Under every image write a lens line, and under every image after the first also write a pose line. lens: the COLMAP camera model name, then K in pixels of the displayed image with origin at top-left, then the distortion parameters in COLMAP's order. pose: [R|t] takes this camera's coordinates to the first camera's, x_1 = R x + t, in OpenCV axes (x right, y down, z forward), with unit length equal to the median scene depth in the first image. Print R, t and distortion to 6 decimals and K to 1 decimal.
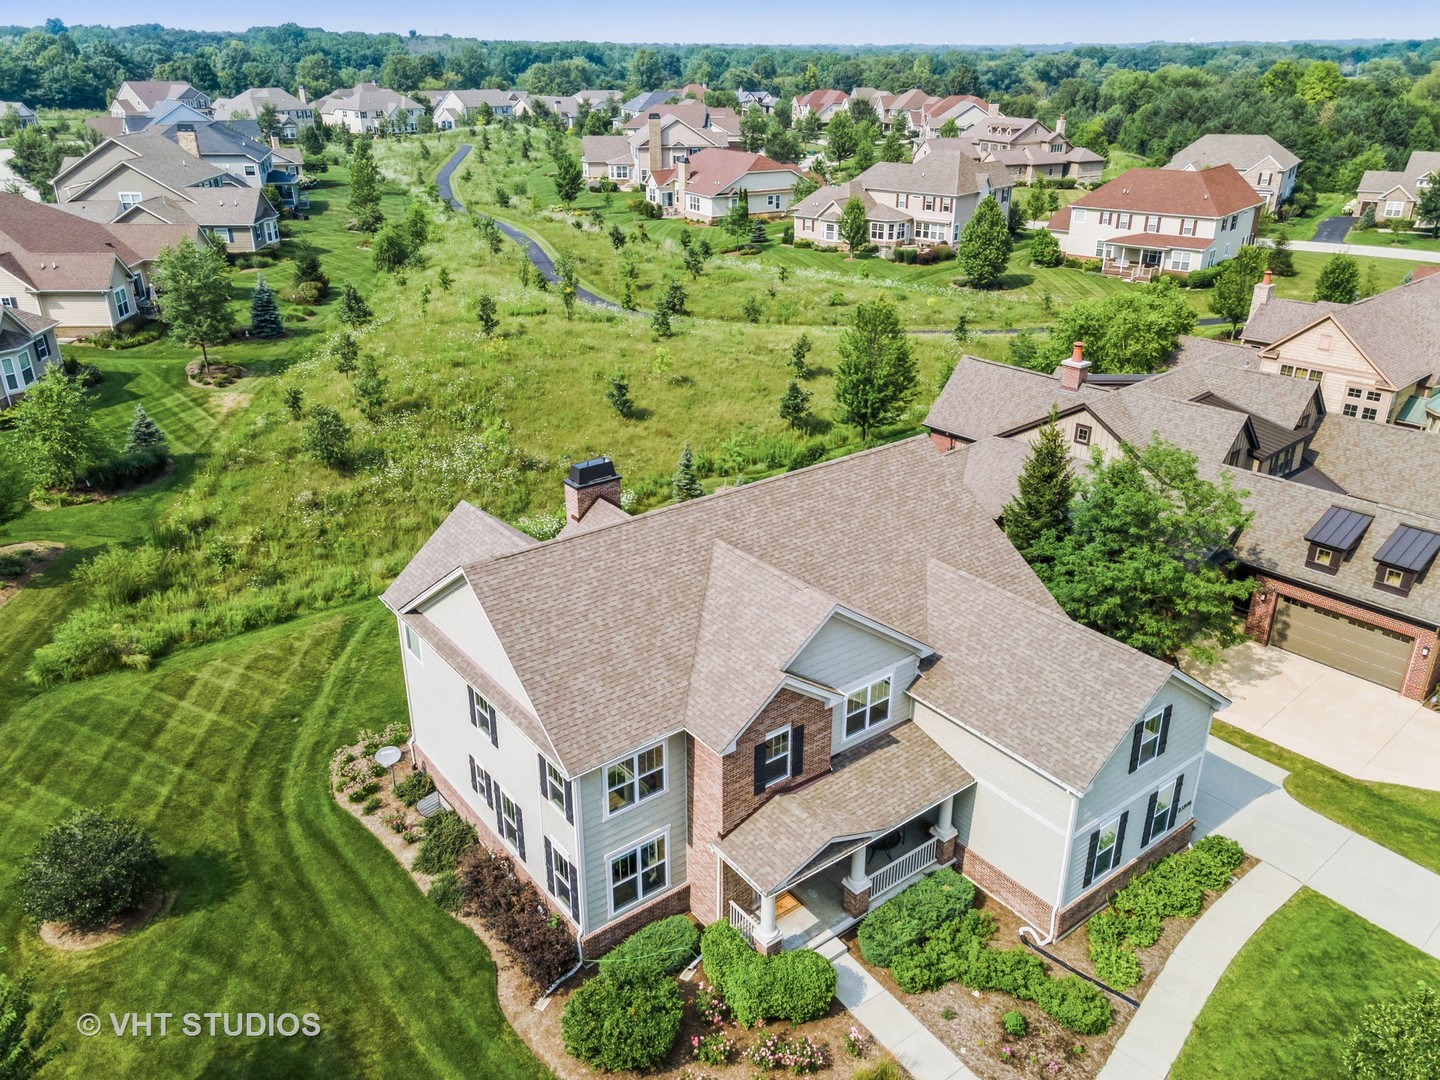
lens RADIAL K [[1102.4, 0, 724.0], [0, 1102.4, 526.8], [0, 0, 1]] dist [0.017926, 0.048100]
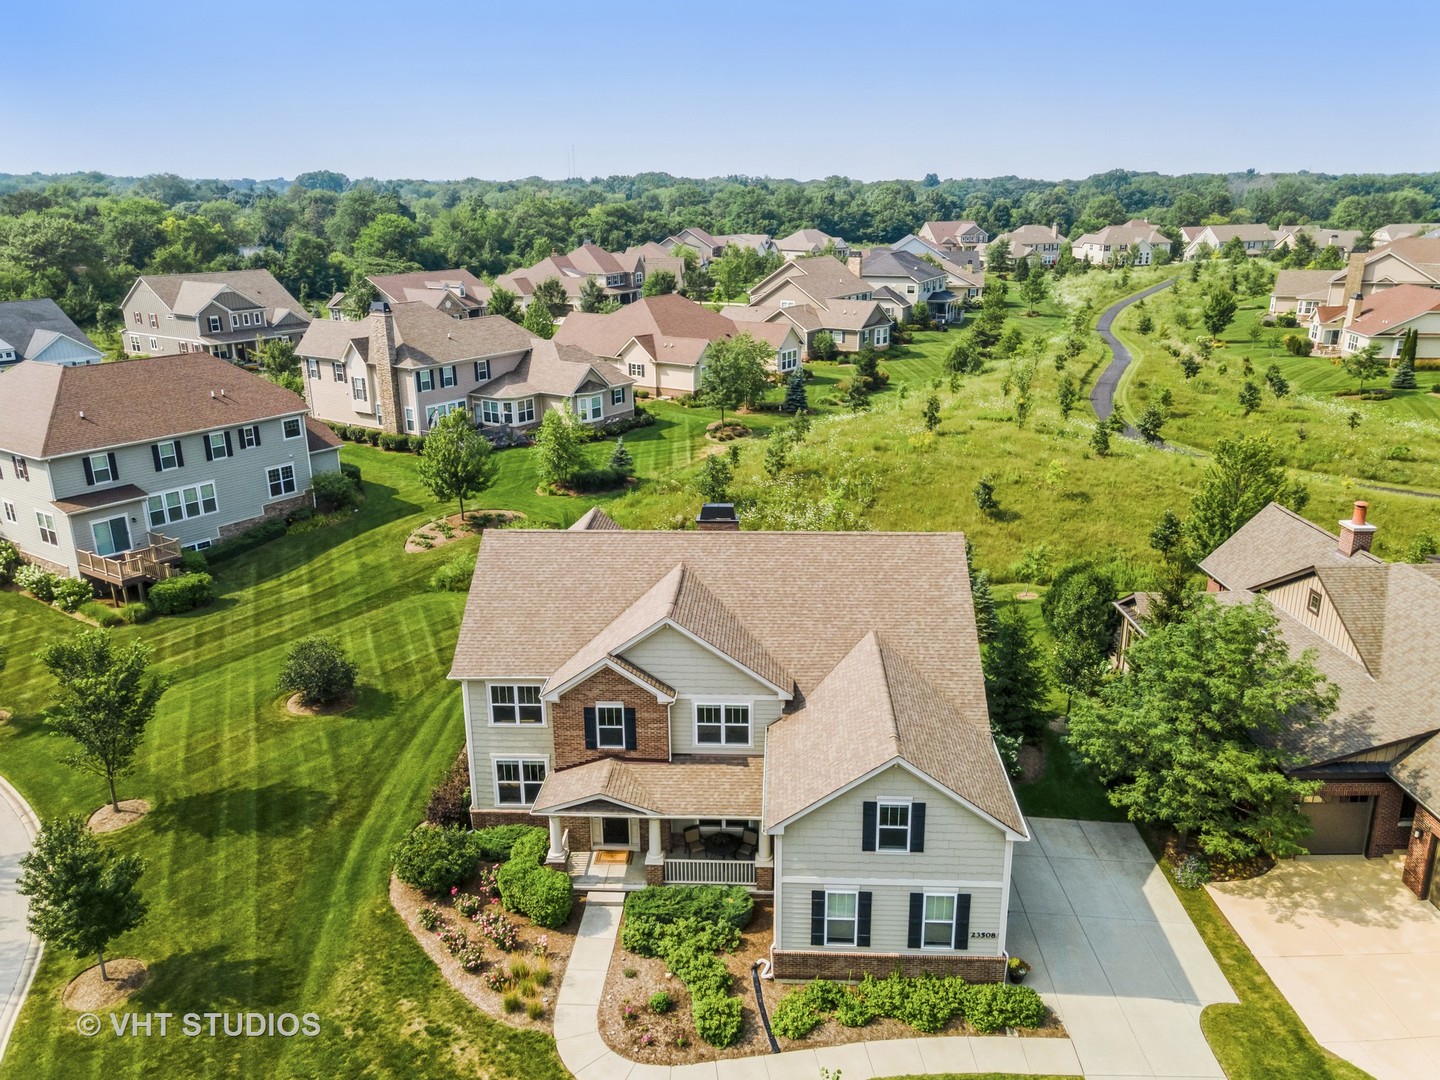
lens RADIAL K [[1080.8, 0, 716.8], [0, 1080.8, 538.0], [0, 0, 1]] dist [-0.001593, 0.082009]
pose [[0.755474, 0.189065, -0.627307, 0.574979], [-0.248282, 0.968662, -0.007062, -0.012301], [0.606313, 0.161085, 0.778740, 0.059433]]
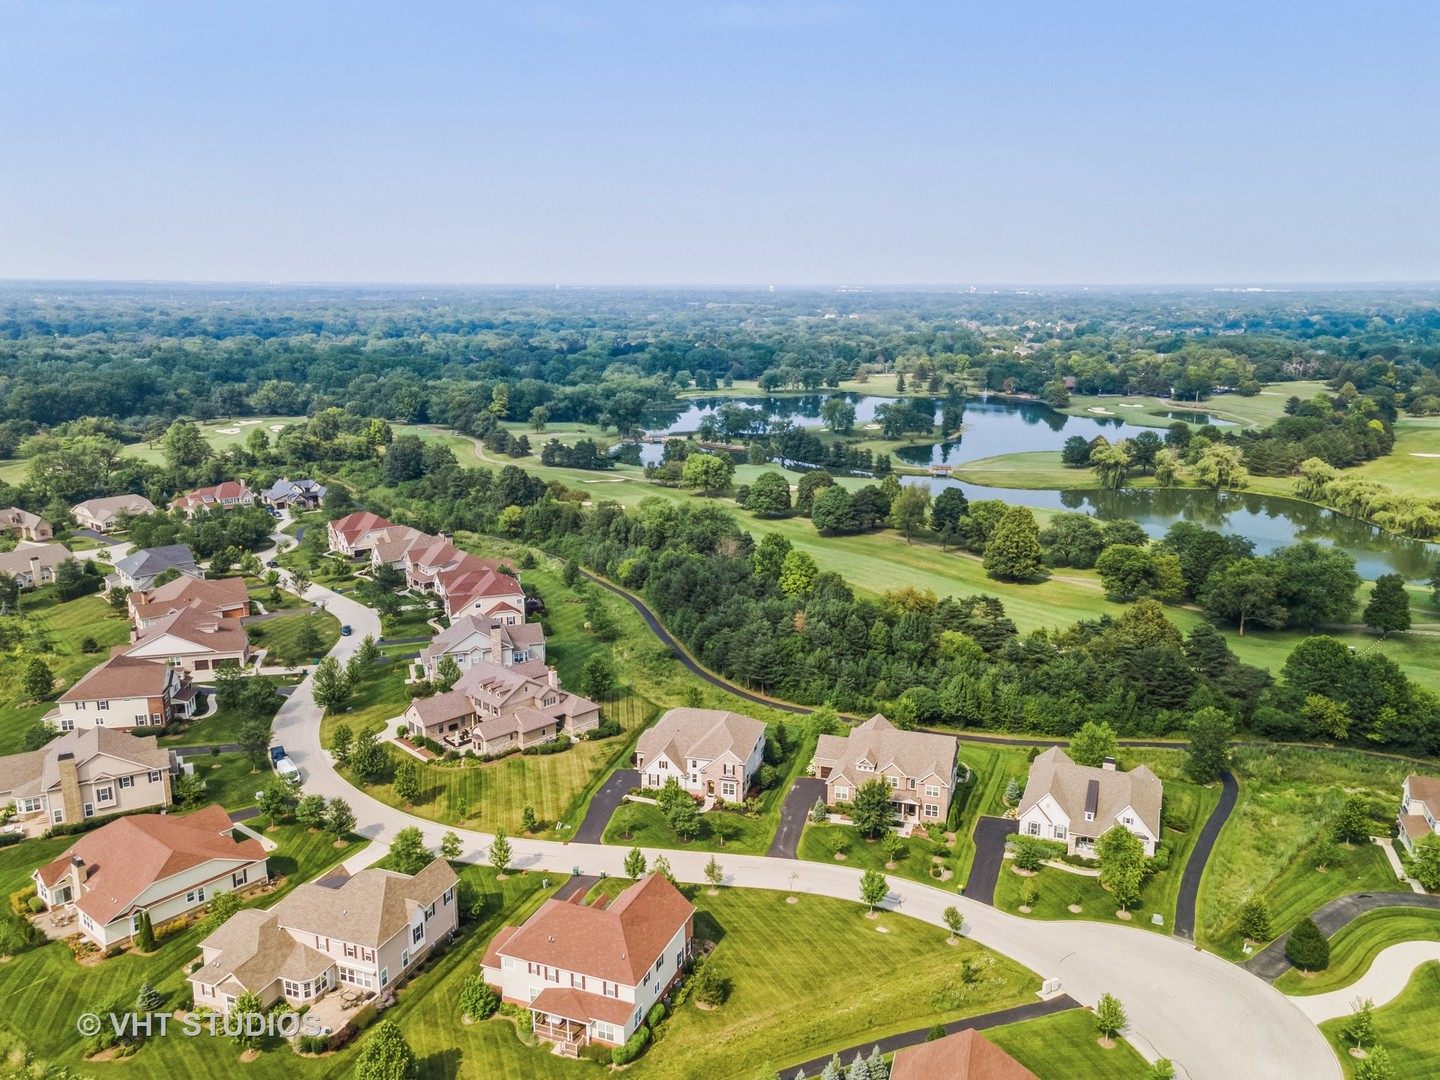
lens RADIAL K [[1121.9, 0, 724.8], [0, 1121.9, 523.3], [0, 0, 1]] dist [0.022569, 0.039851]
pose [[0.947523, -0.059305, 0.314138, 0.602298], [0.120812, 0.976200, -0.180107, -1.258315], [-0.295980, 0.208607, 0.932137, -0.072237]]
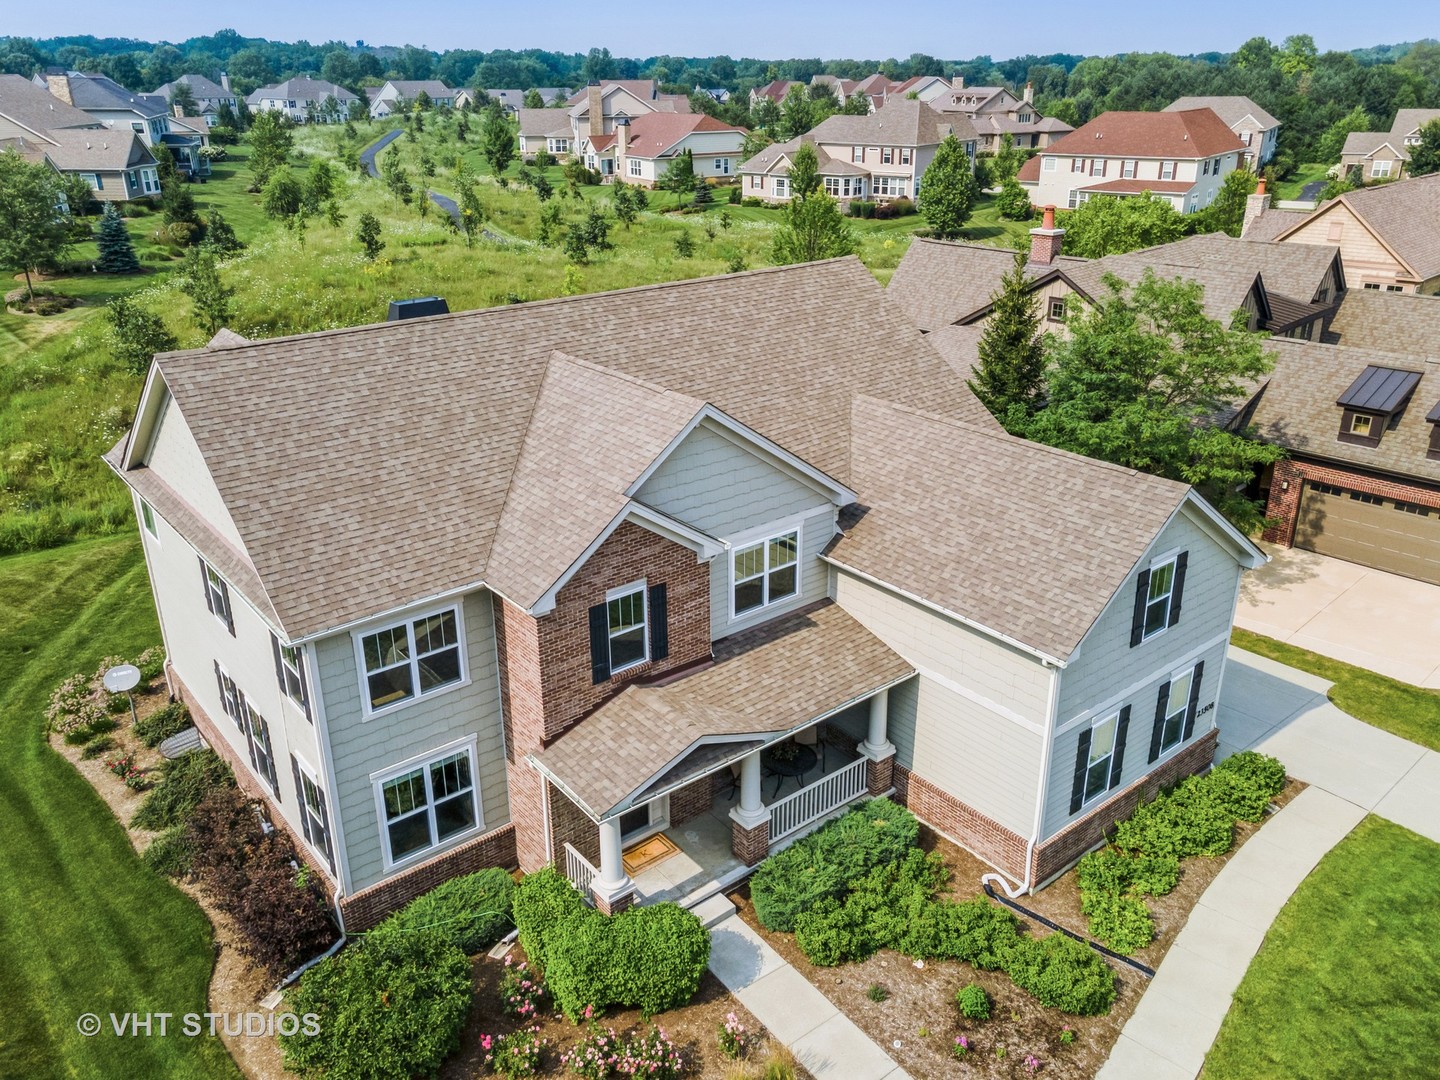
lens RADIAL K [[1134.8, 0, 723.3], [0, 1134.8, 526.6], [0, 0, 1]] dist [0.026477, 0.030542]
pose [[0.999549, -0.018415, 0.023710, 0.061911], [0.019021, 0.999492, -0.025589, 0.108850], [-0.023227, 0.026028, 0.999391, 0.190258]]
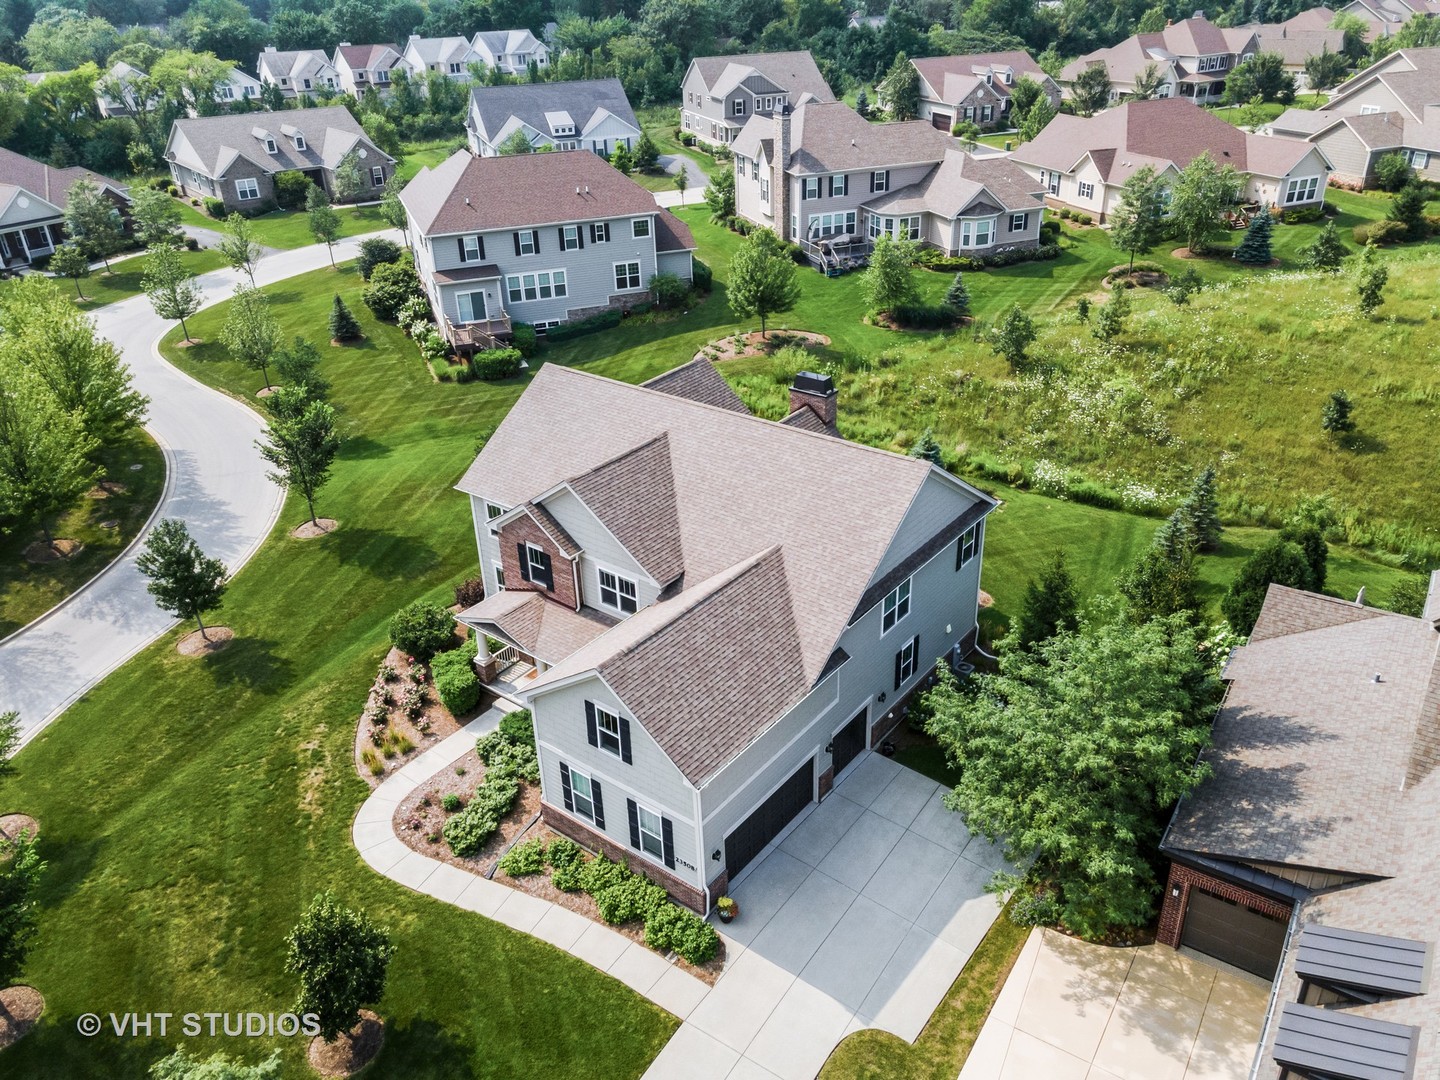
lens RADIAL K [[1076.8, 0, 734.1], [0, 1076.8, 542.2], [0, 0, 1]] dist [0.029919, 0.010327]
pose [[0.250757, 0.452902, -0.855570, 0.826611], [-0.356534, 0.864890, 0.353340, -0.250383], [0.900003, 0.216438, 0.378352, 0.471404]]
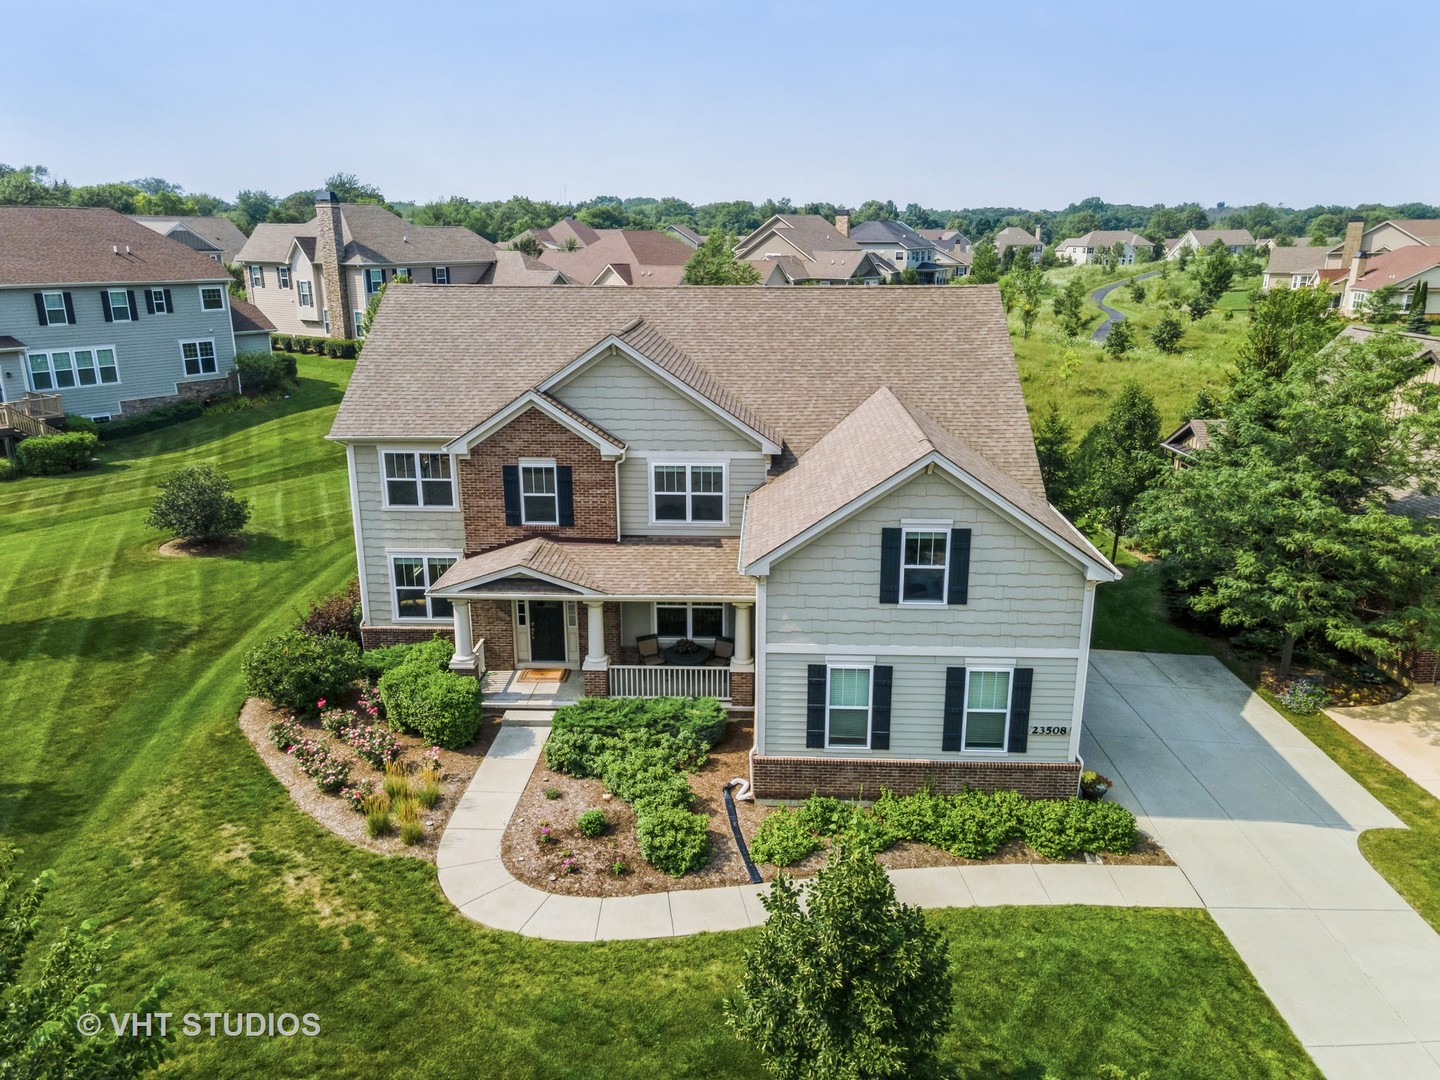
lens RADIAL K [[1048.5, 0, 717.1], [0, 1048.5, 541.2], [0, 0, 1]] dist [0.014421, 0.050882]
pose [[0.762954, 0.175224, -0.622252, 0.482823], [-0.252369, 0.966918, -0.037154, 0.161612], [0.595156, 0.185384, 0.781935, 0.267188]]
